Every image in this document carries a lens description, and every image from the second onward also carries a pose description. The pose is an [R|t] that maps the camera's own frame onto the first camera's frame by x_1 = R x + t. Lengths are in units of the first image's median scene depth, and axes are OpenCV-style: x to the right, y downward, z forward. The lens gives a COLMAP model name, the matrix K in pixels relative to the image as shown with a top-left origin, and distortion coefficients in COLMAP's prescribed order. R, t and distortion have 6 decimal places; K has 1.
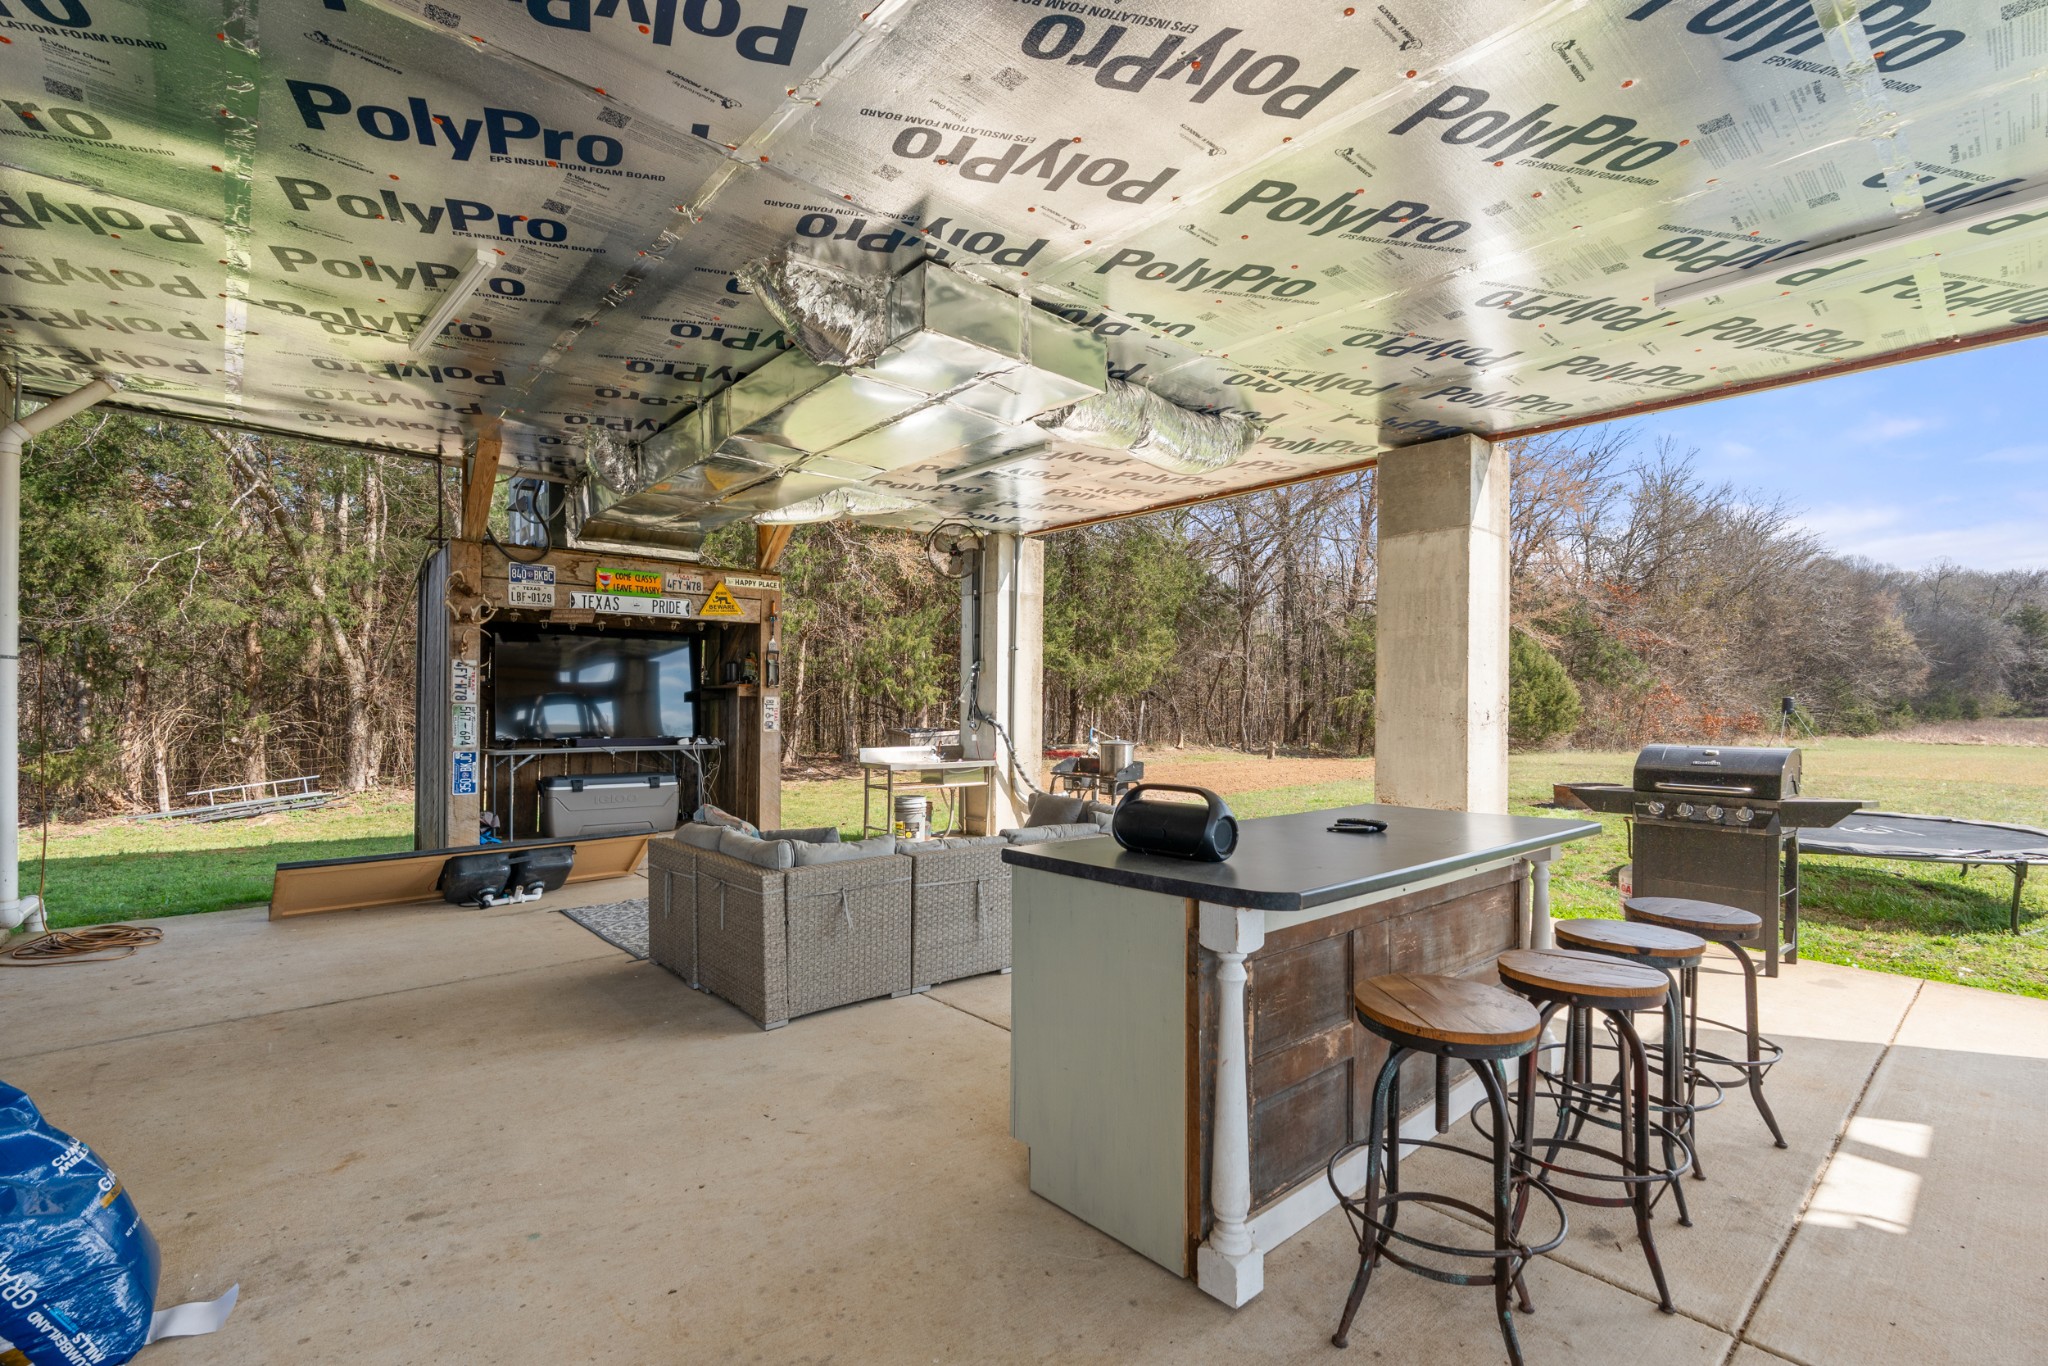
lens RADIAL K [[907.2, 0, 1022.2], [0, 907.2, 696.4], [0, 0, 1]] dist [-0.002180, -0.000342]
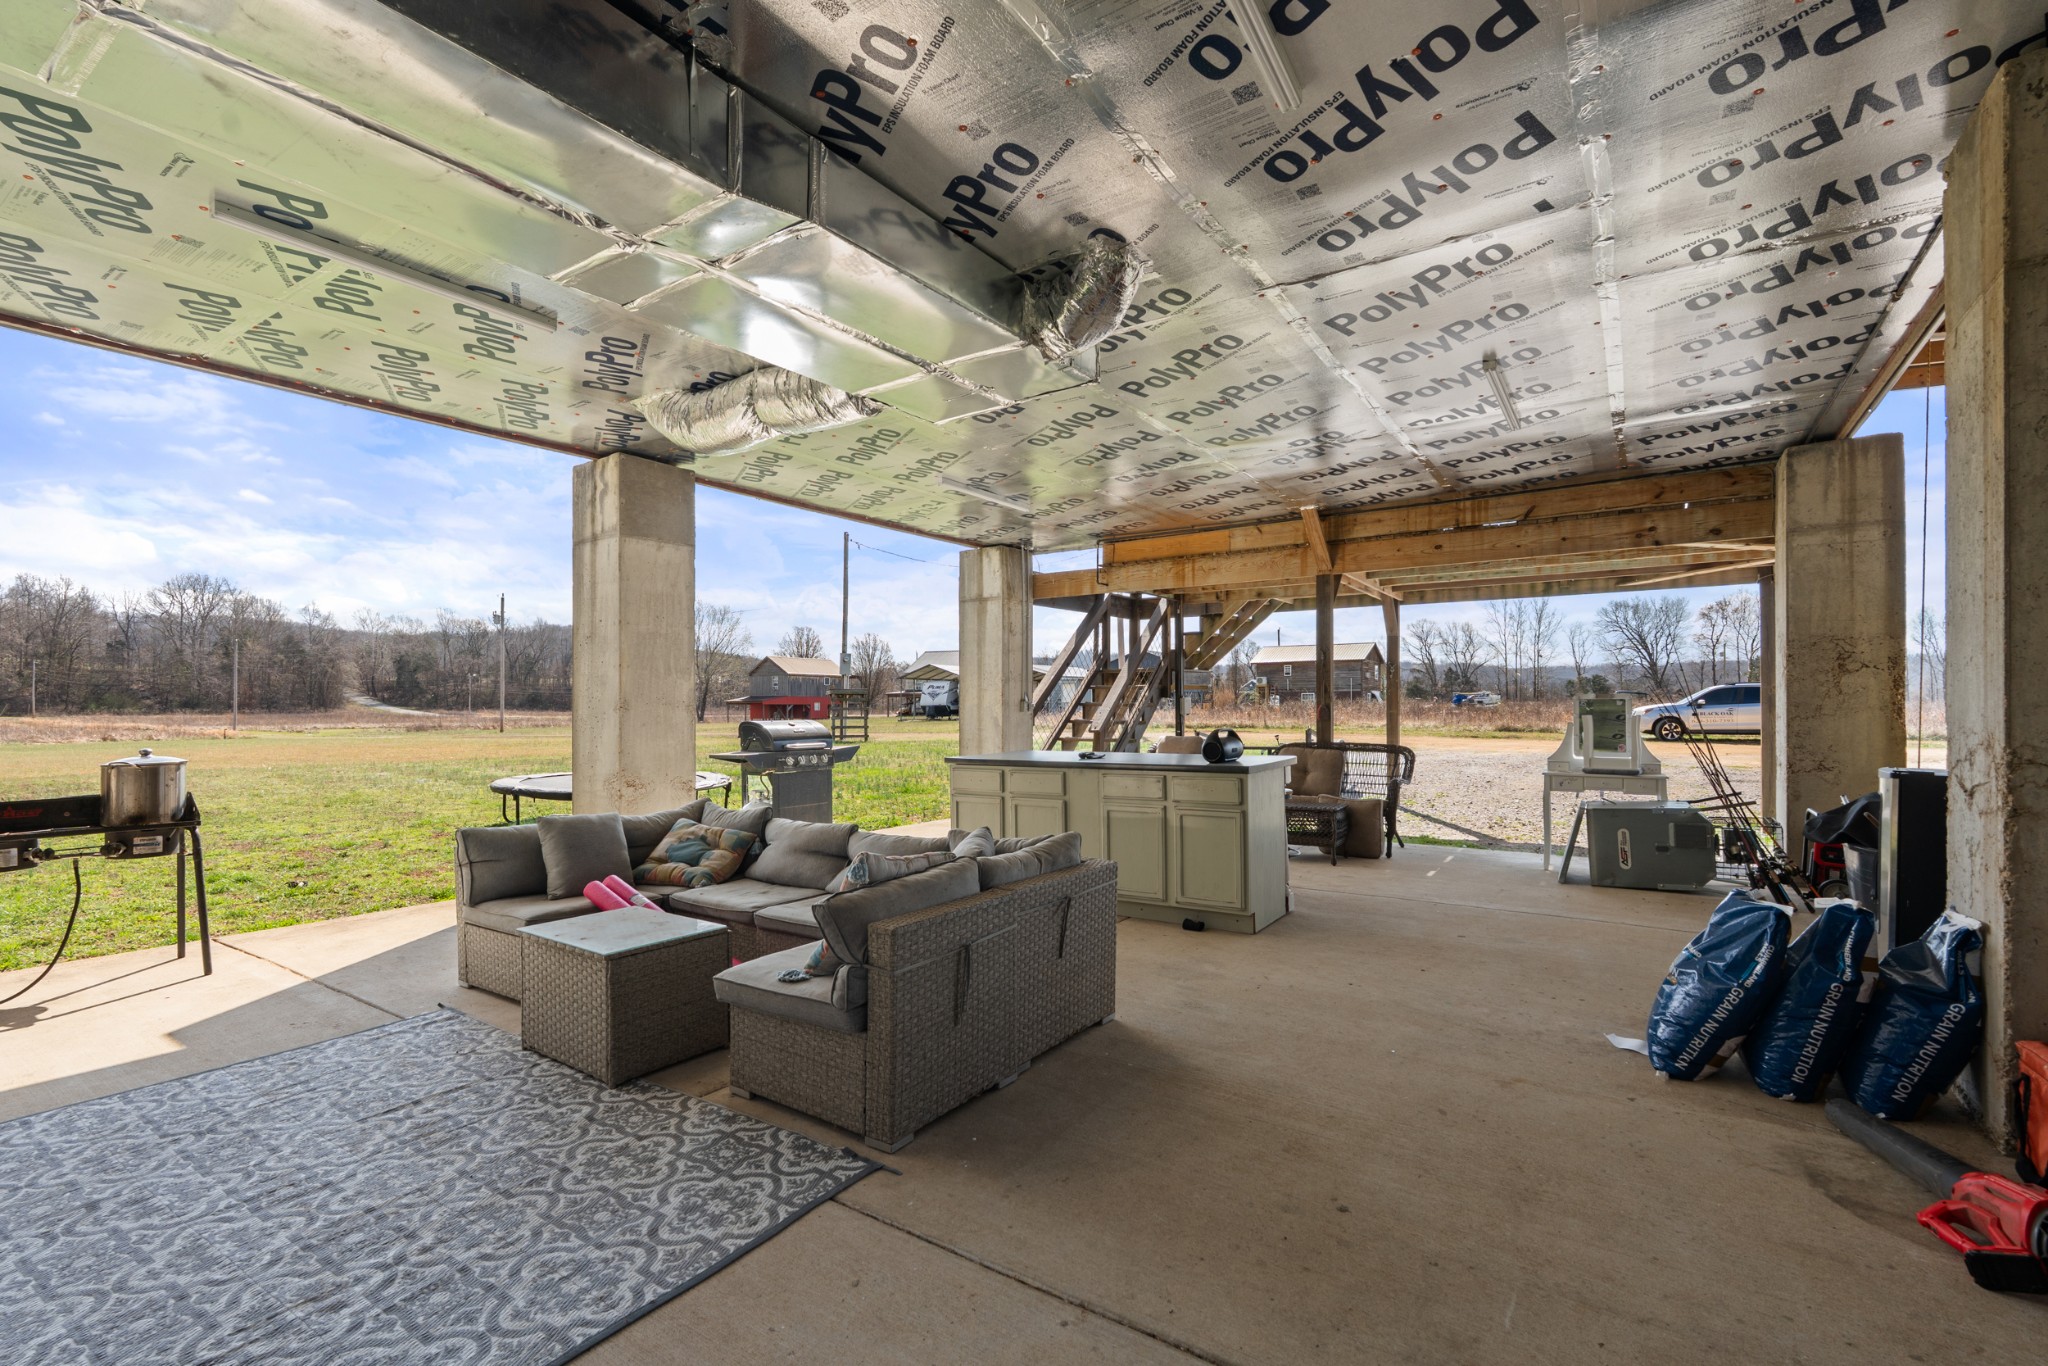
lens RADIAL K [[920.8, 0, 1024.0], [0, 920.8, 683.0], [0, 0, 1]] dist [-0.000115, 0.000152]
pose [[-0.258481, 0.020338, 0.965802, -1.442095], [-0.011443, 0.999644, -0.024113, 0.035879], [-0.965949, -0.017285, -0.258156, 1.593847]]
